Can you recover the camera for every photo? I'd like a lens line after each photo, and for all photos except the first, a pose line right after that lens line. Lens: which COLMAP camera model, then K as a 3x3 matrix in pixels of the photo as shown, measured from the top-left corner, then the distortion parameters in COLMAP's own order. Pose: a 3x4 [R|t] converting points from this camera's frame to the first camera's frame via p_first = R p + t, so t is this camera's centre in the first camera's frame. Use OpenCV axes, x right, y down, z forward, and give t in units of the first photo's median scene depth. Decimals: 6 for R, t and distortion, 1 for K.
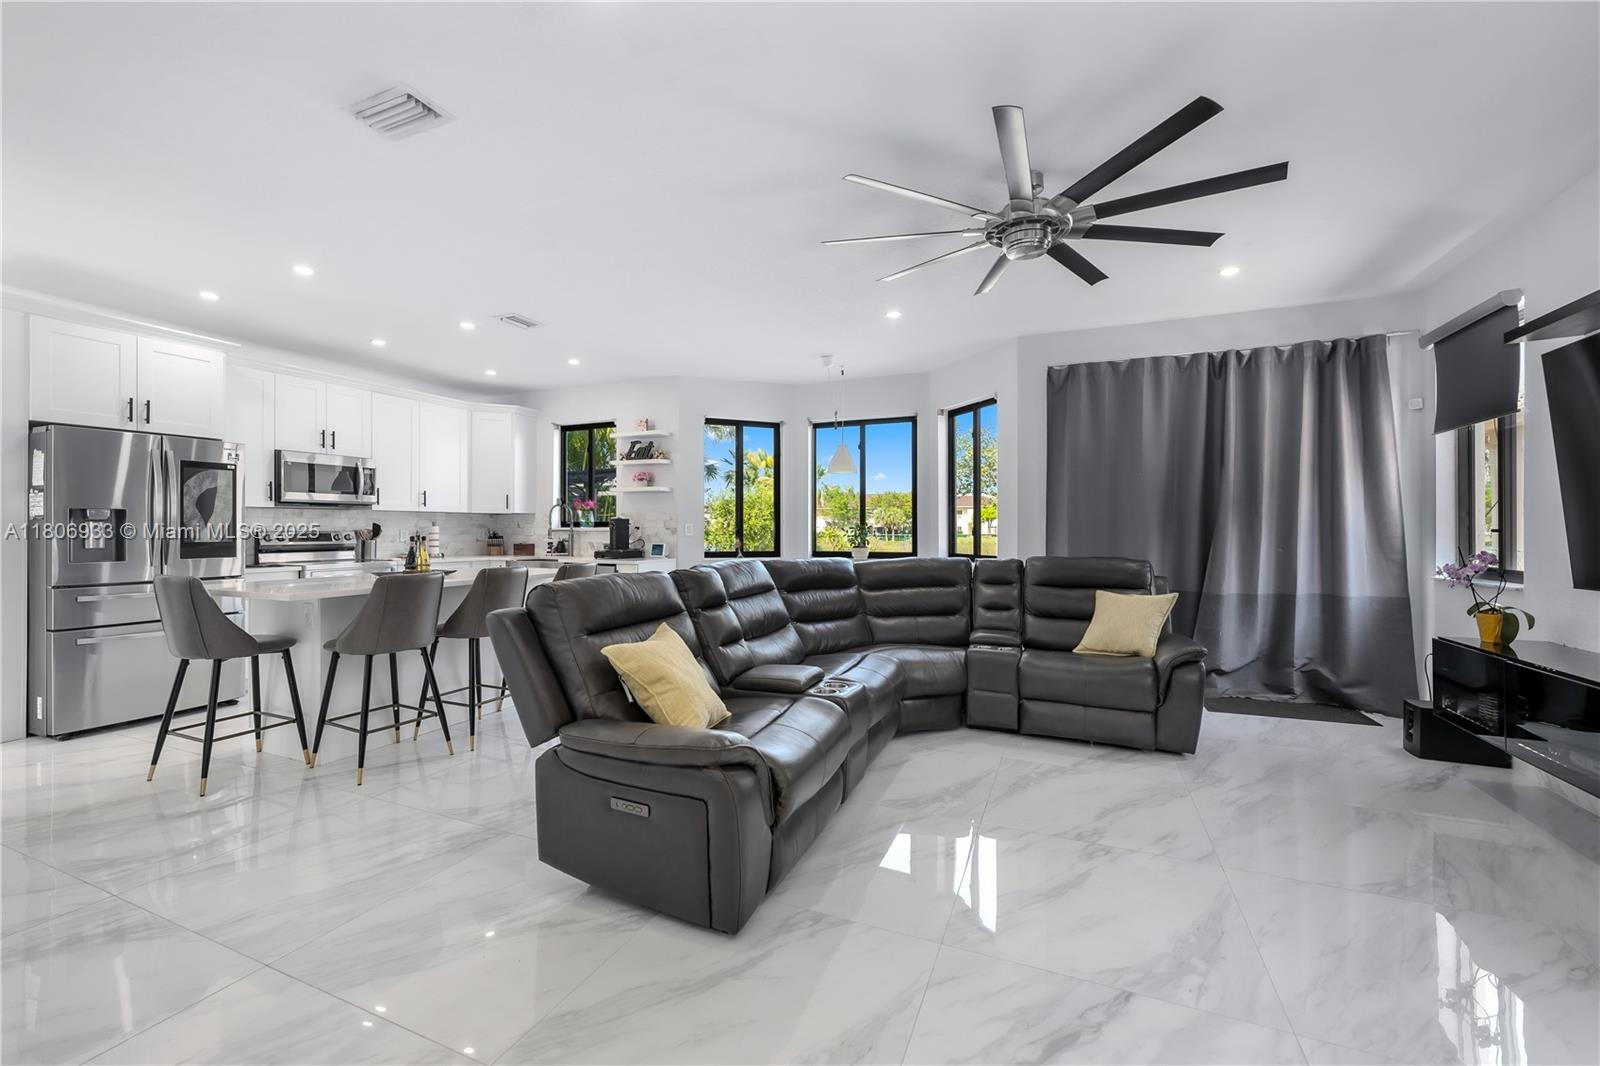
lens RADIAL K [[638.2, 0, 797.7], [0, 638.2, 531.7], [0, 0, 1]] dist [-0.000034, 0.000038]
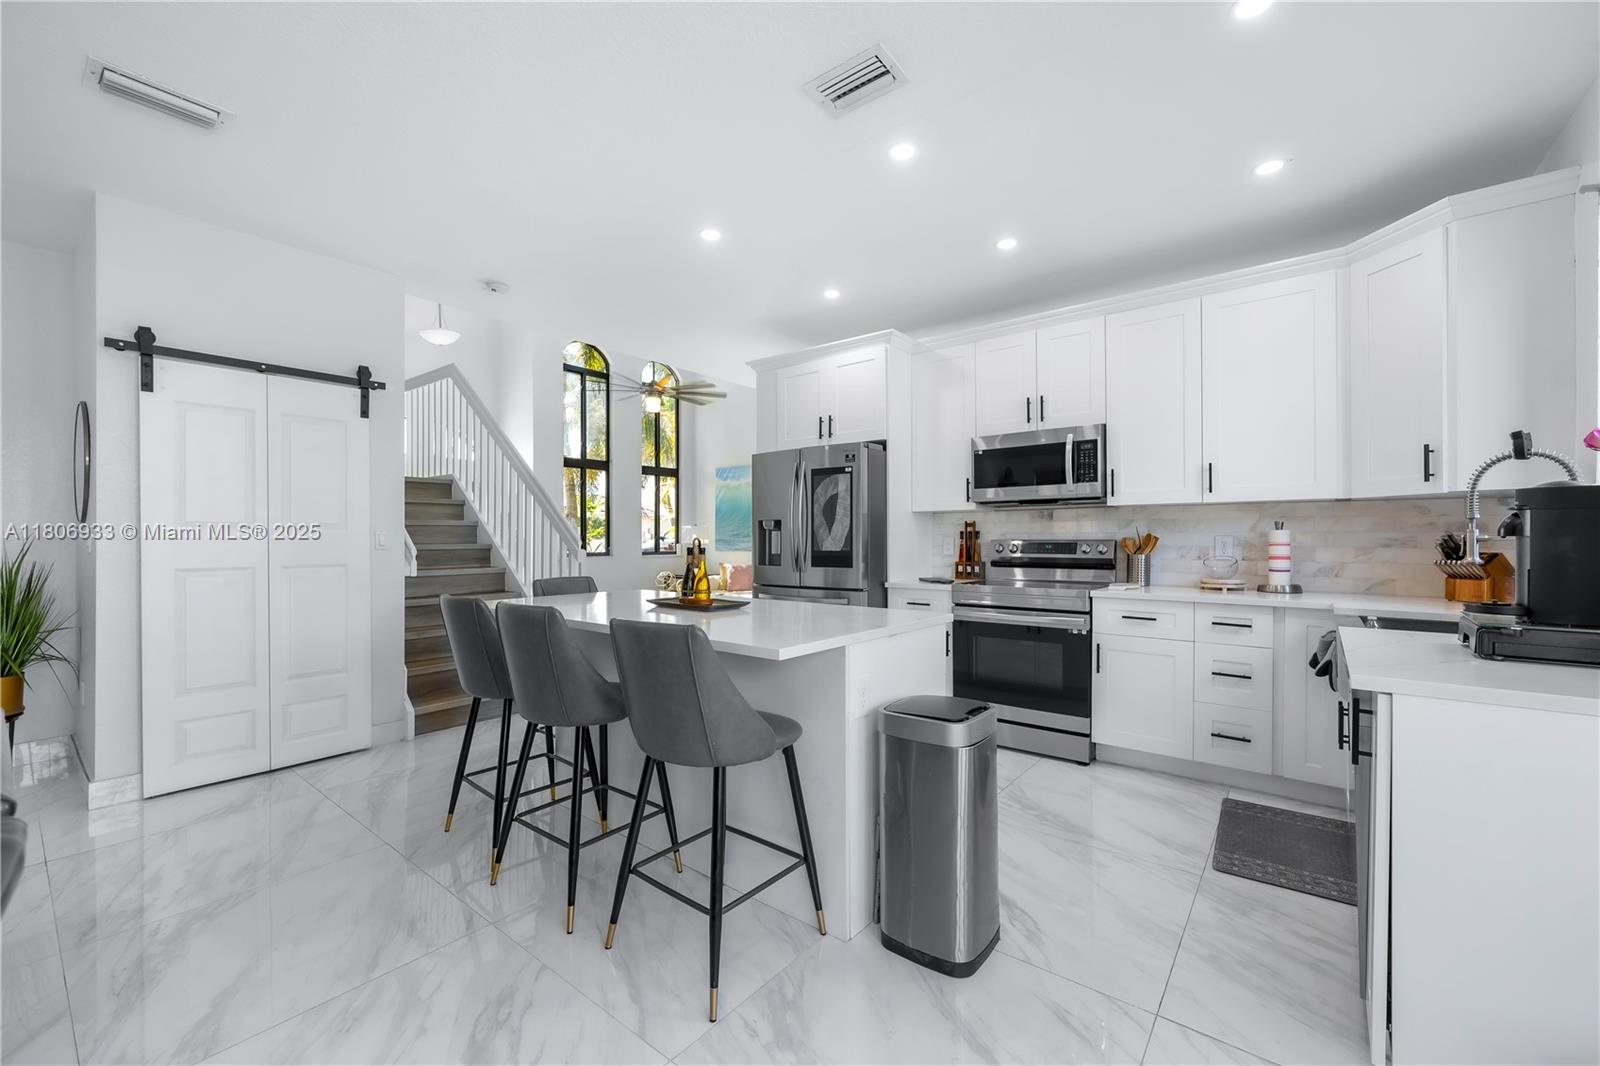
lens RADIAL K [[638.2, 0, 799.3], [0, 638.2, 535.2], [0, 0, 1]] dist [-0.000034, 0.000038]
pose [[-0.267034, 0.000377, -0.963687, 0.012100], [-0.000724, 1.000000, 0.000591, -0.005309], [0.963687, 0.000856, -0.267034, 0.866066]]
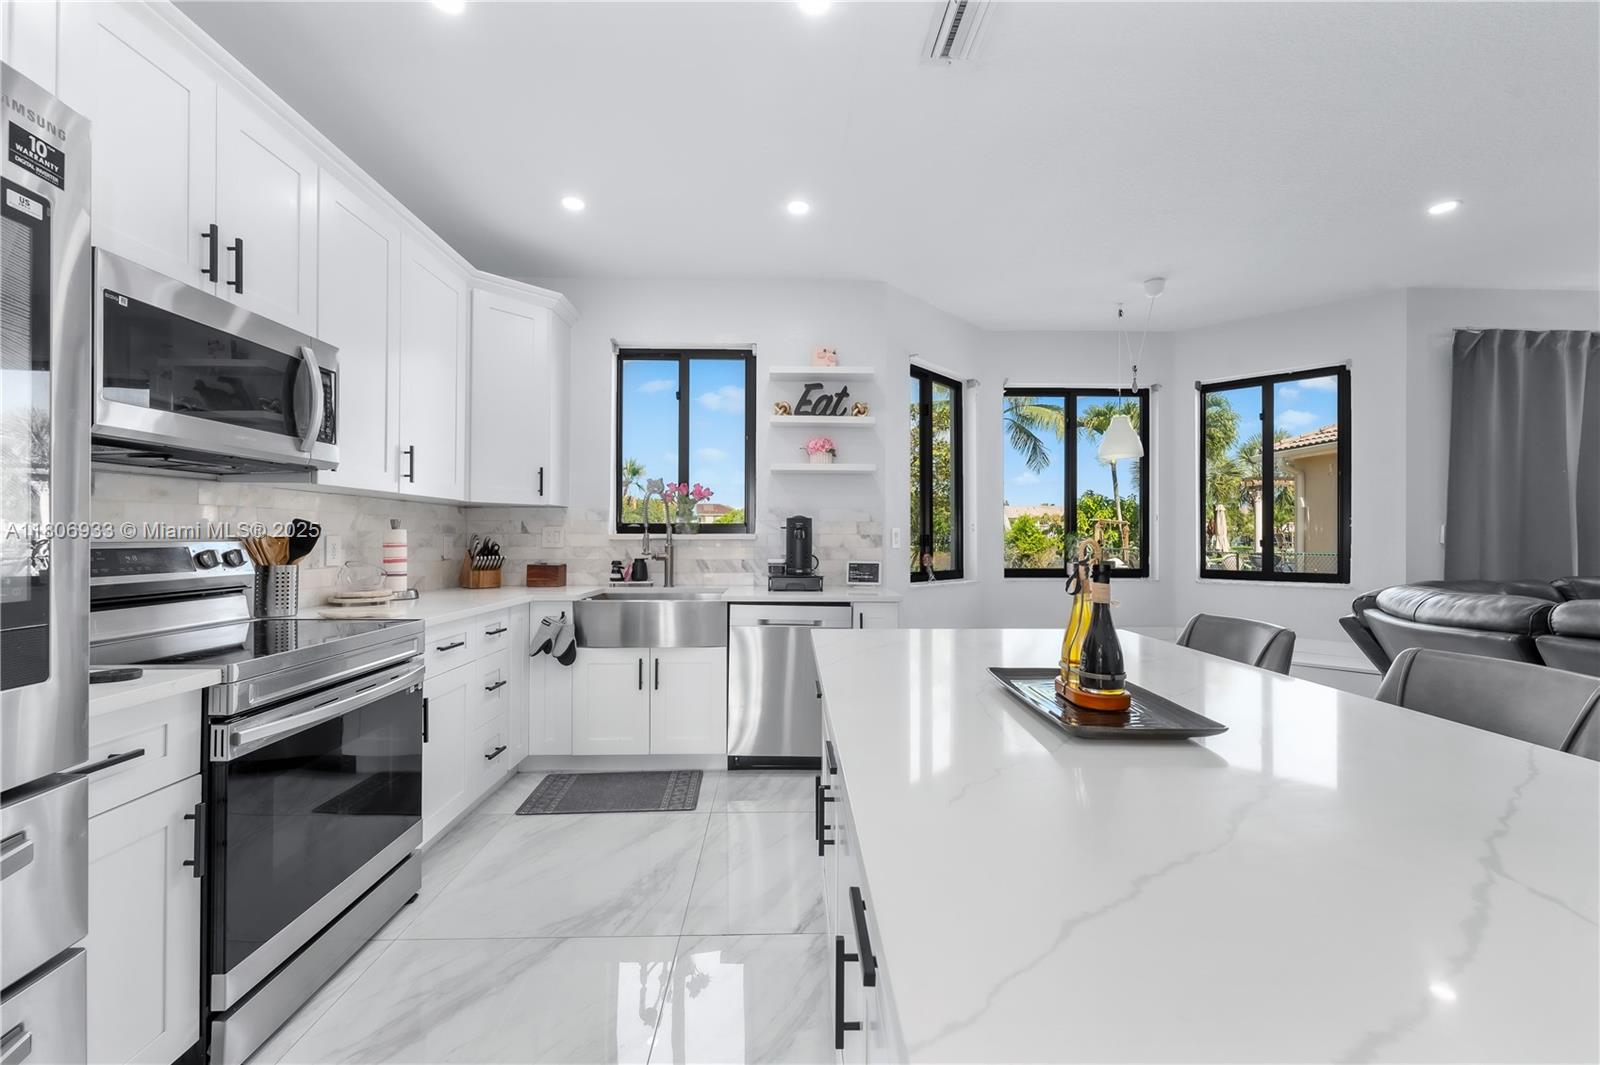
lens RADIAL K [[636.2, 0, 799.9], [0, 636.2, 533.4], [0, 0, 1]] dist [0.001990, 0.000112]
pose [[0.910596, 0.005581, 0.413261, -0.556918], [-0.001768, 0.999952, -0.009610, -0.002254], [-0.413295, 0.008020, 0.910562, 0.540596]]
